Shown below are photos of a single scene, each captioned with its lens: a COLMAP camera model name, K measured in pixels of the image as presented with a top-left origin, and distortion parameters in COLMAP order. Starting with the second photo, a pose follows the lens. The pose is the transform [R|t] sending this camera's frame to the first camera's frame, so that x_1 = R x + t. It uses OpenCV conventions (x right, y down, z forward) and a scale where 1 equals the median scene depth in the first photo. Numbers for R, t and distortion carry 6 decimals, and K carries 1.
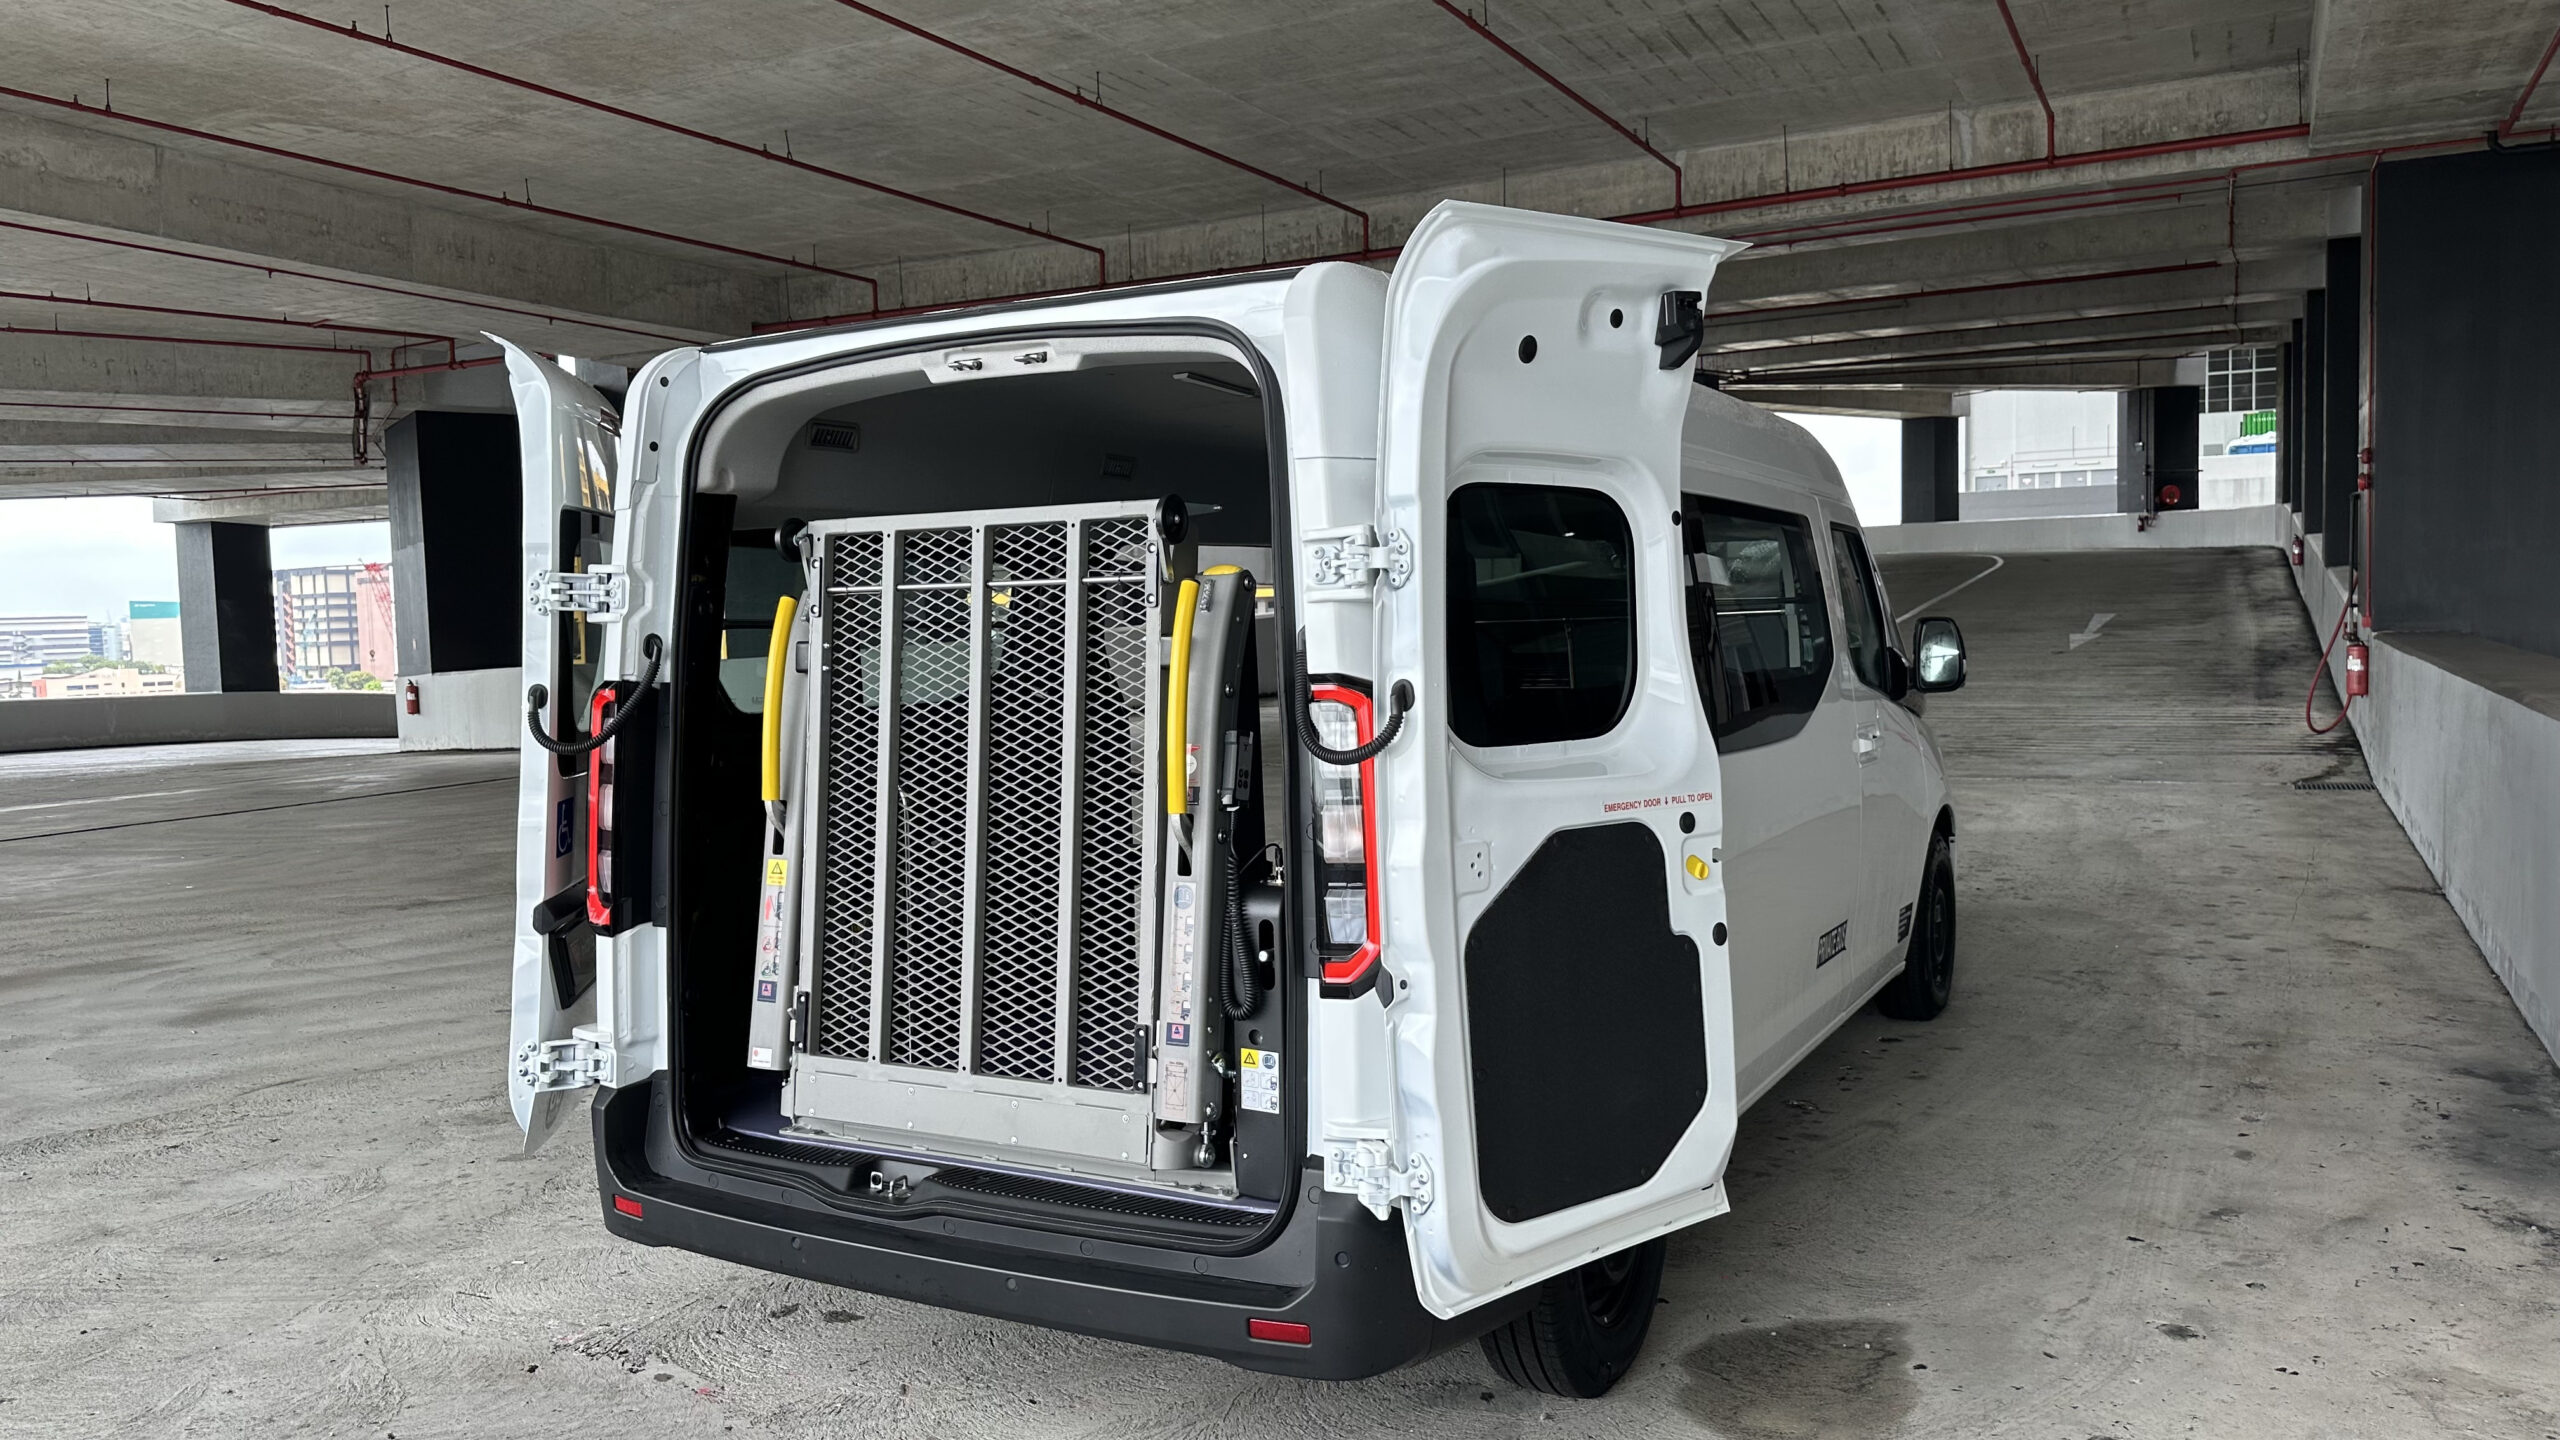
lens RADIAL K [[1813.9, 0, 1257.2], [0, 1813.9, 713.1], [0, 0, 1]] dist [0.088808, -0.092164]
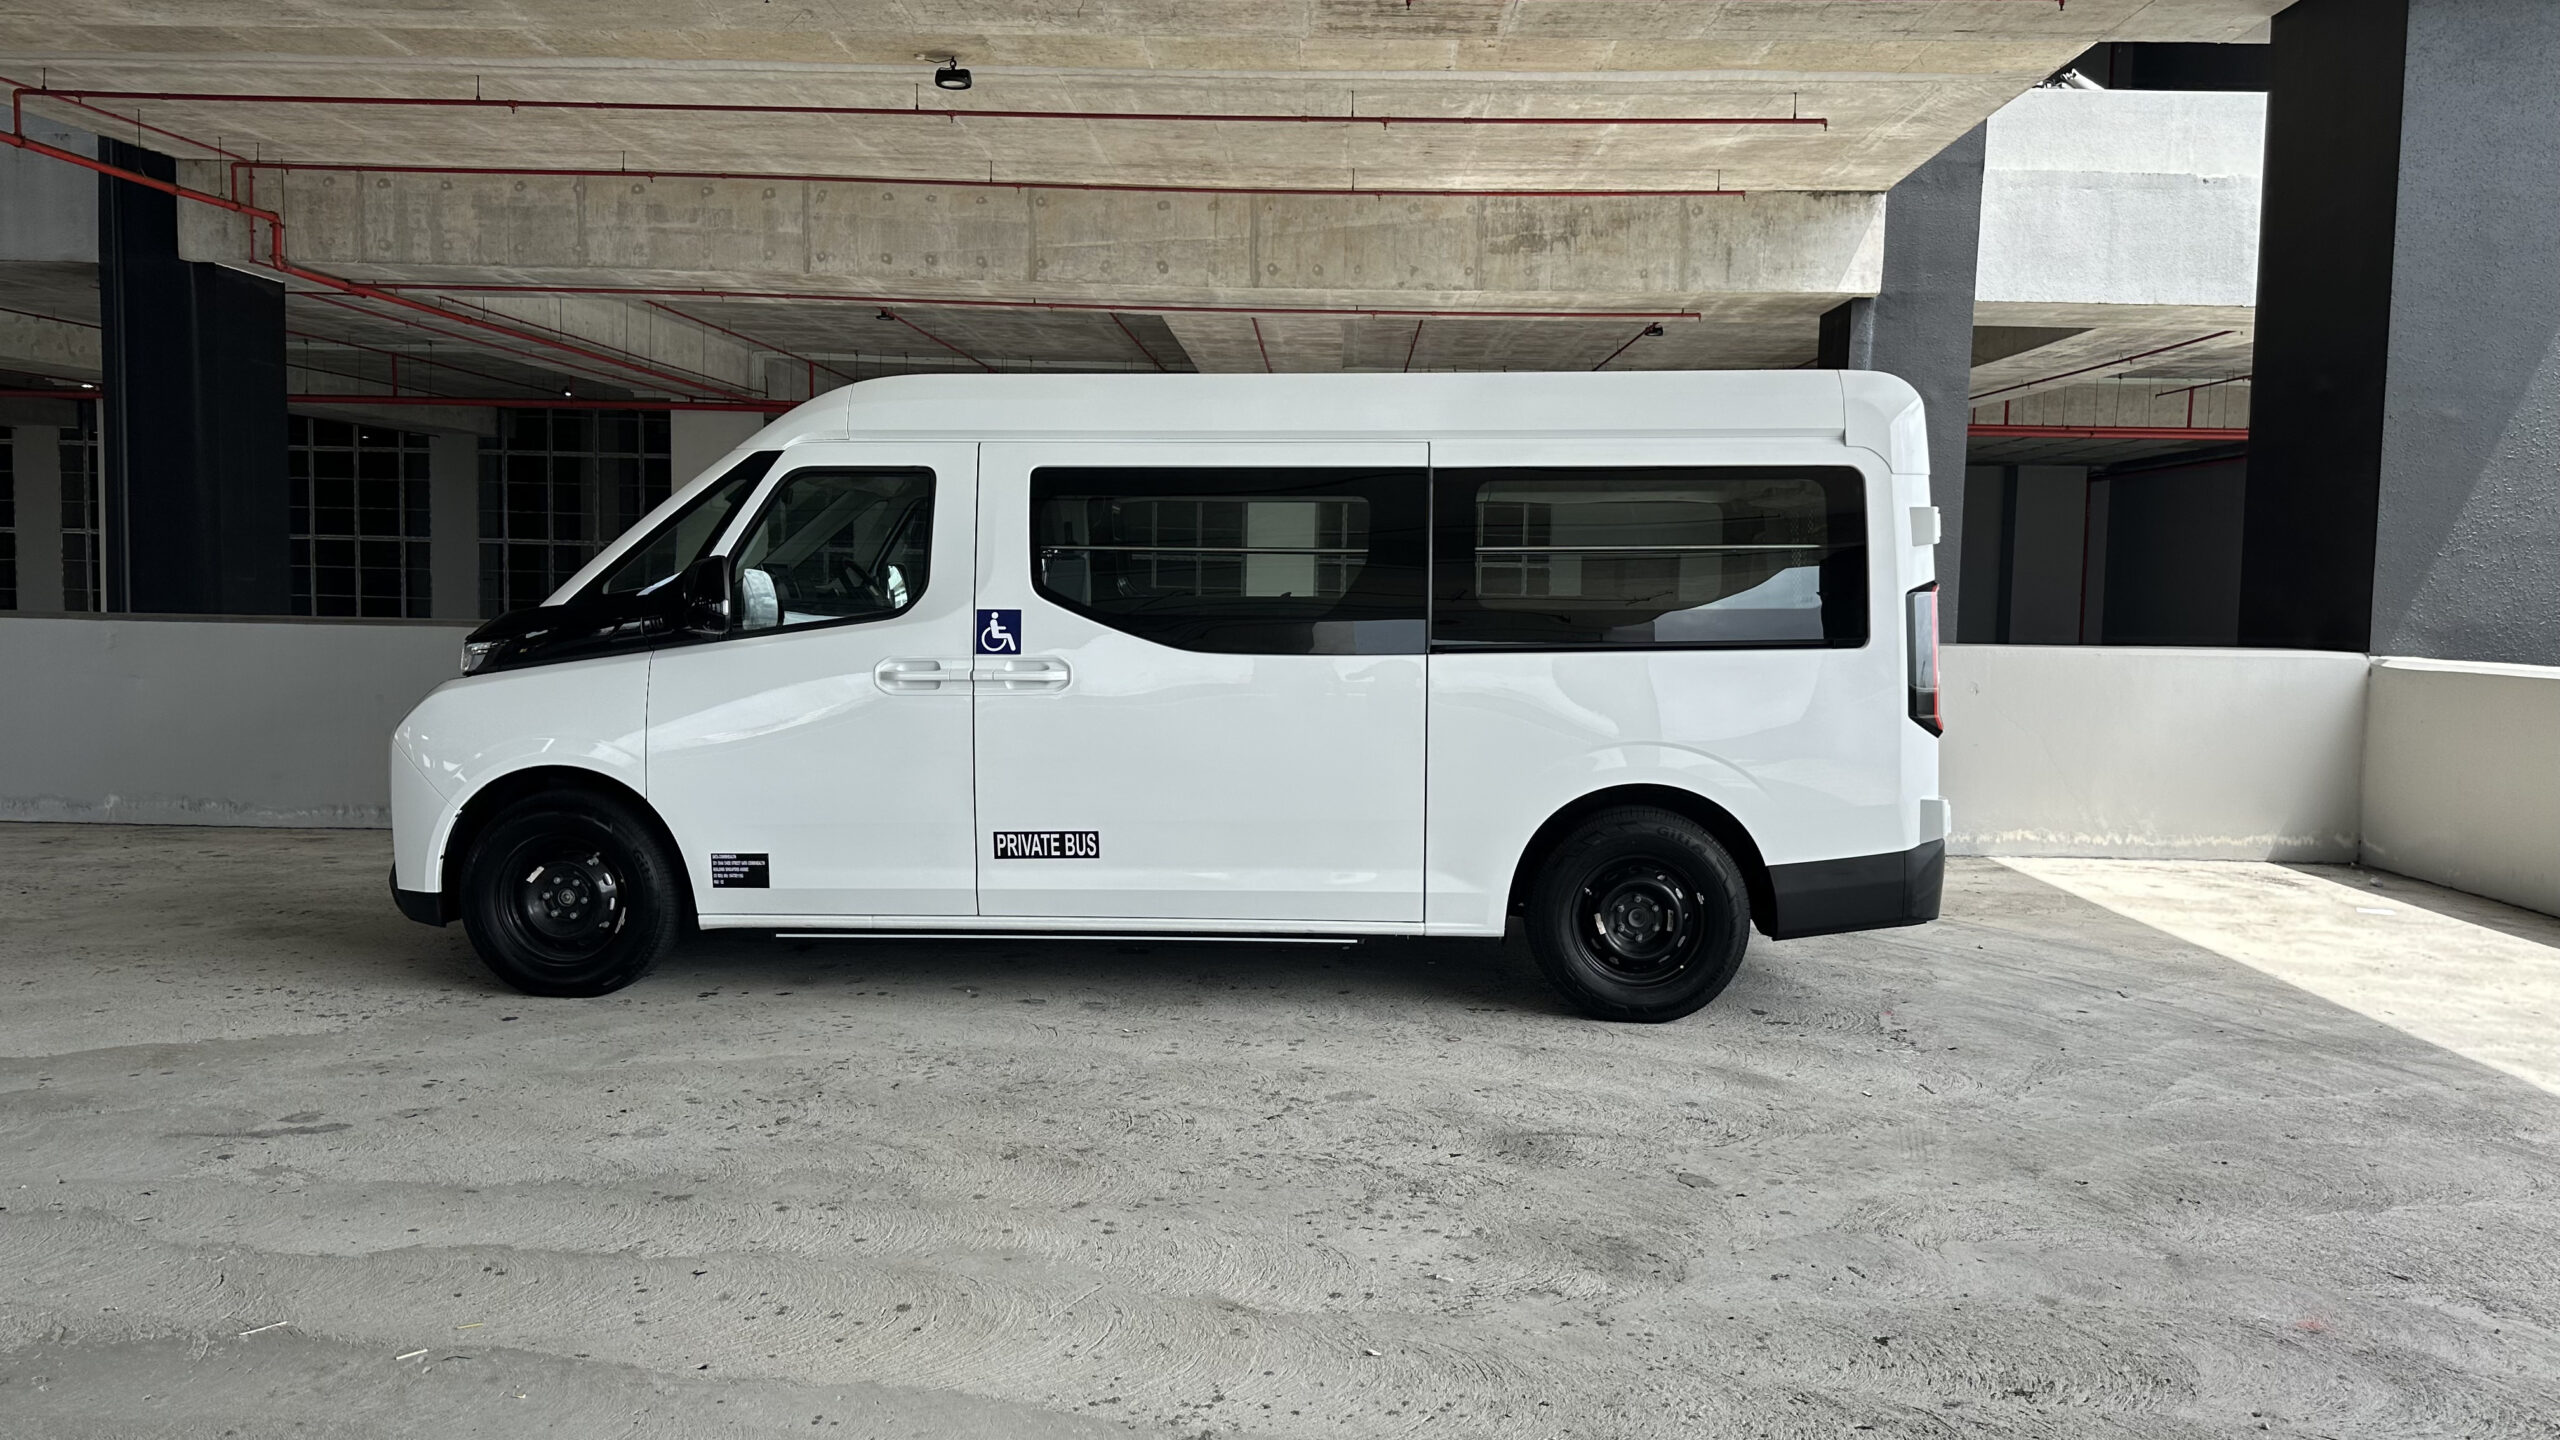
lens RADIAL K [[1813.9, 0, 1257.2], [0, 1813.9, 713.1], [0, 0, 1]] dist [0.088808, -0.092164]
pose [[-0.446250, -0.050852, 0.893462, -1.352022], [0.046722, 0.995699, 0.080007, -0.052088], [-0.893688, 0.077447, -0.441955, 1.990597]]
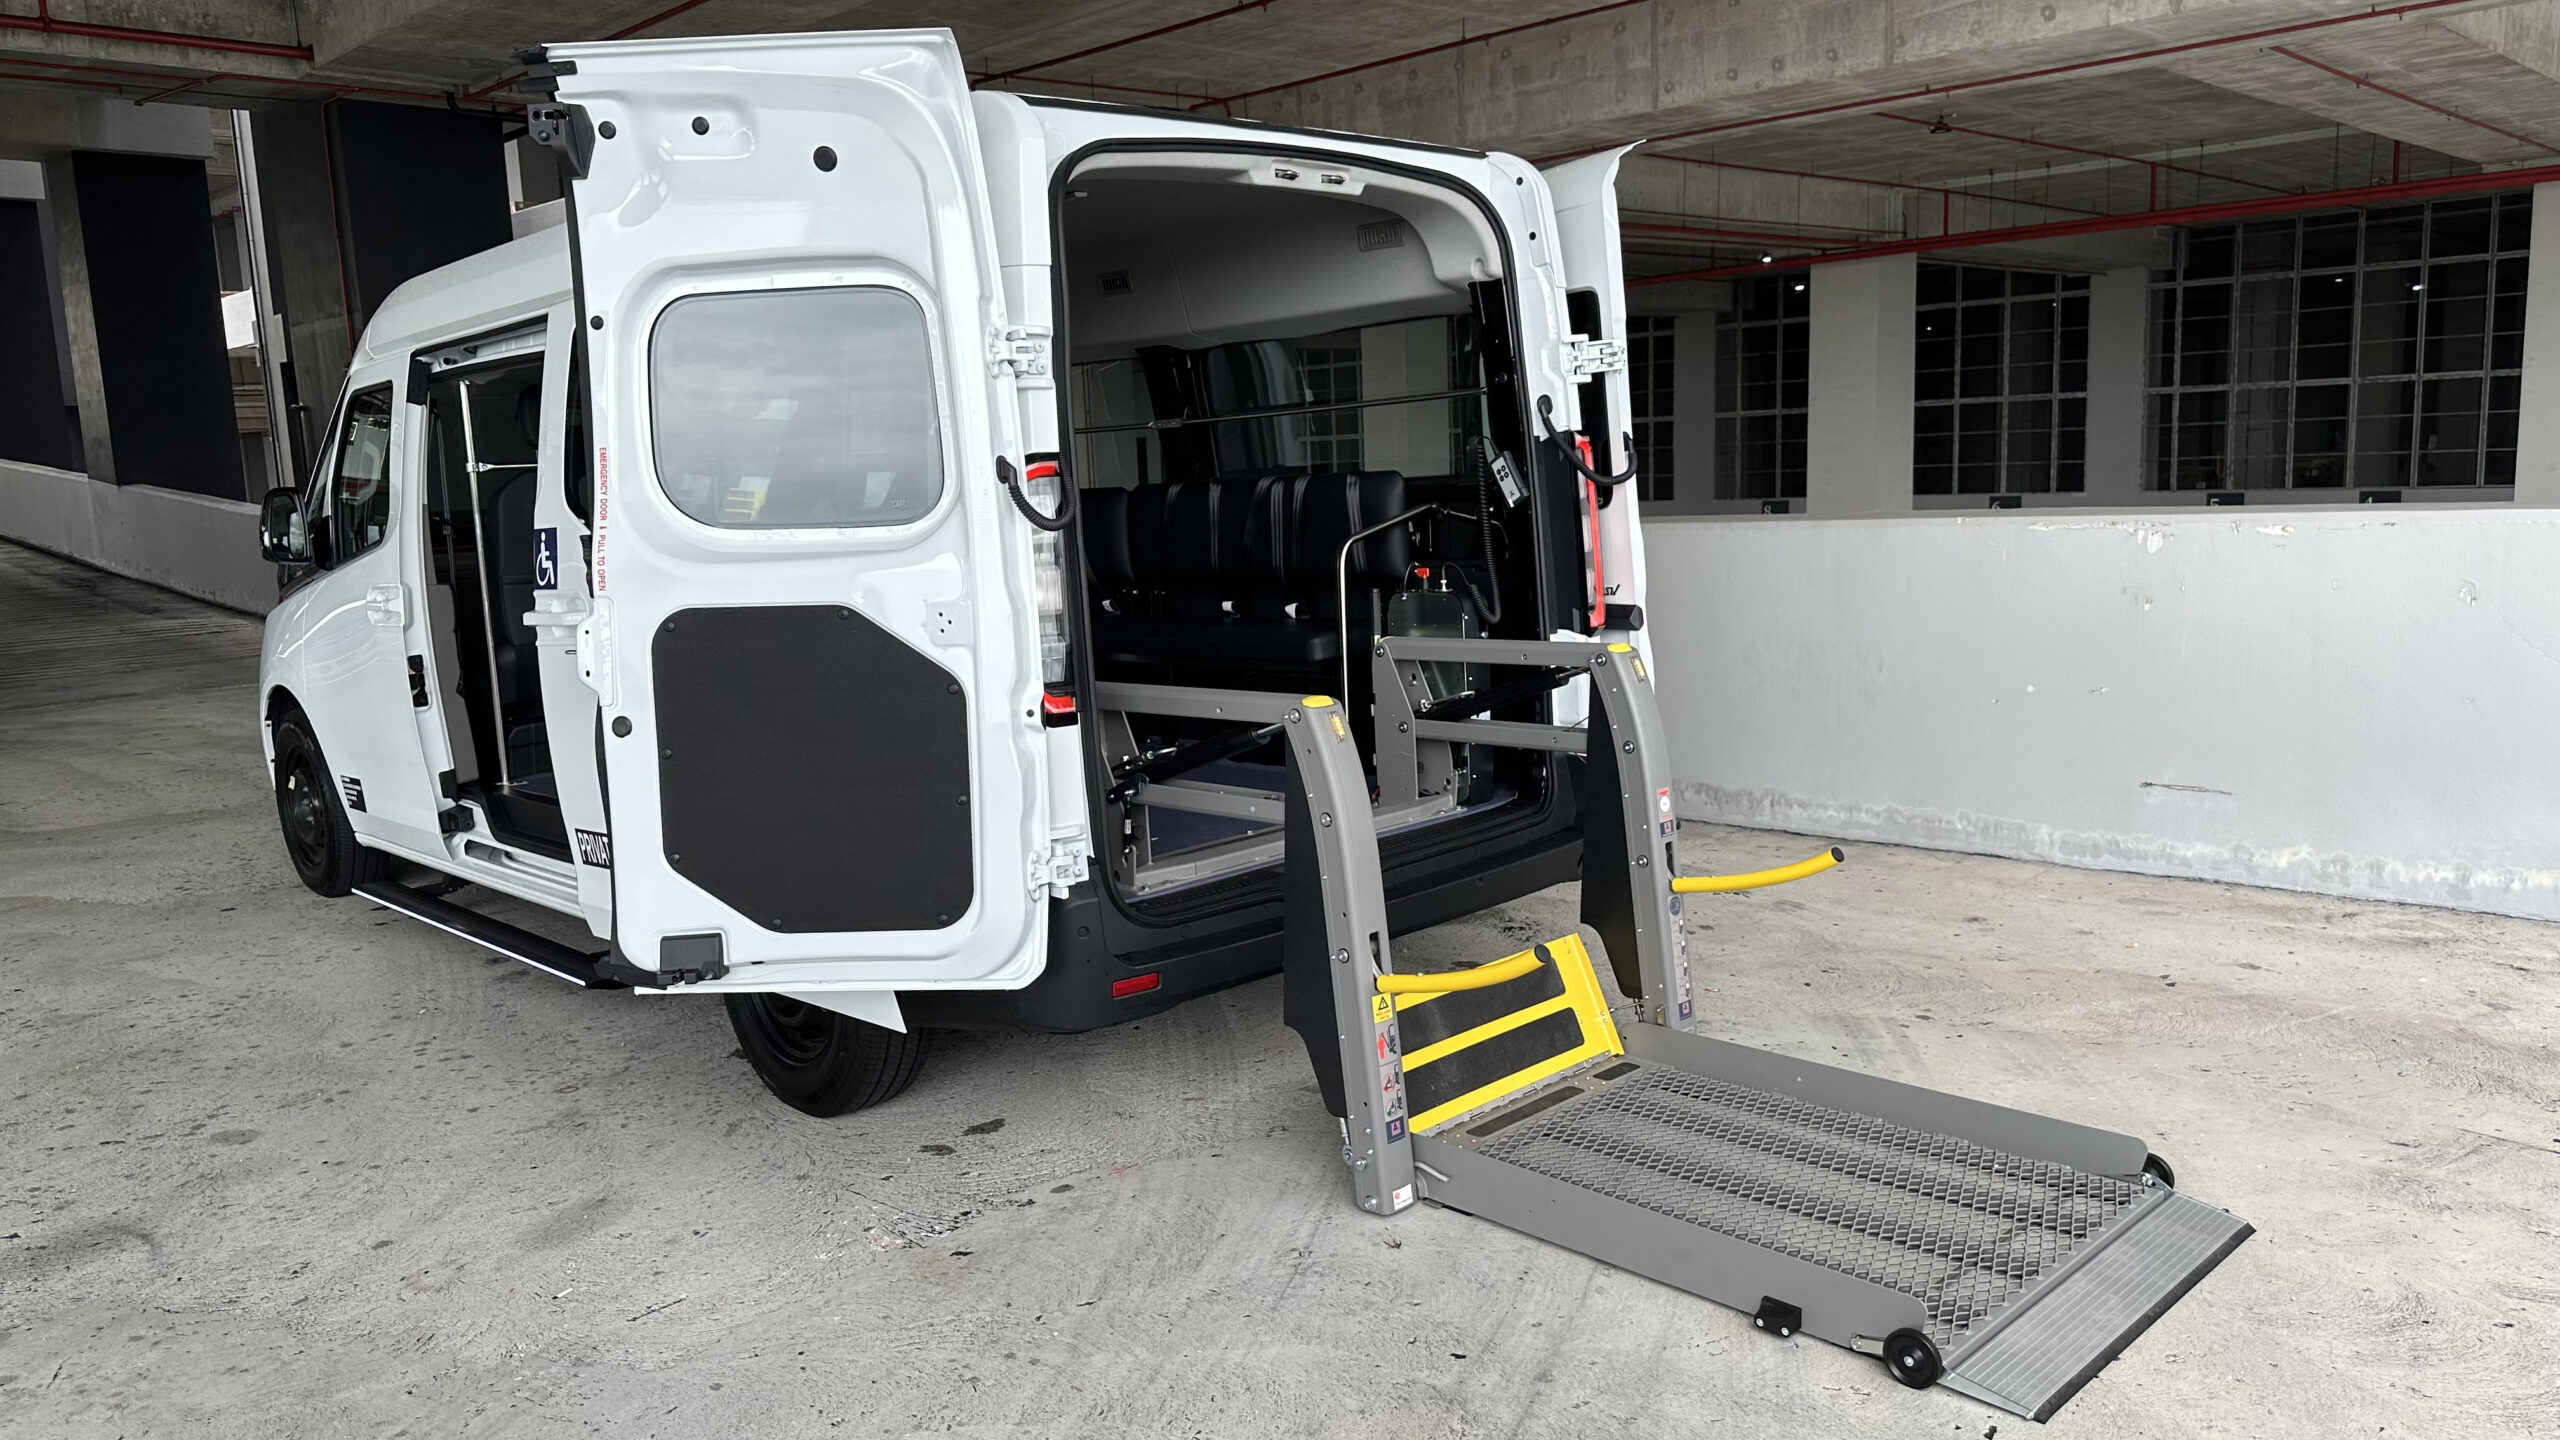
lens RADIAL K [[1813.9, 0, 1257.2], [0, 1813.9, 713.1], [0, 0, 1]] dist [0.088808, -0.092164]
pose [[0.292291, -0.121848, 0.948535, -1.066779], [0.092744, 0.990786, 0.098697, 0.027881], [-0.951822, 0.059122, 0.300899, 0.552945]]
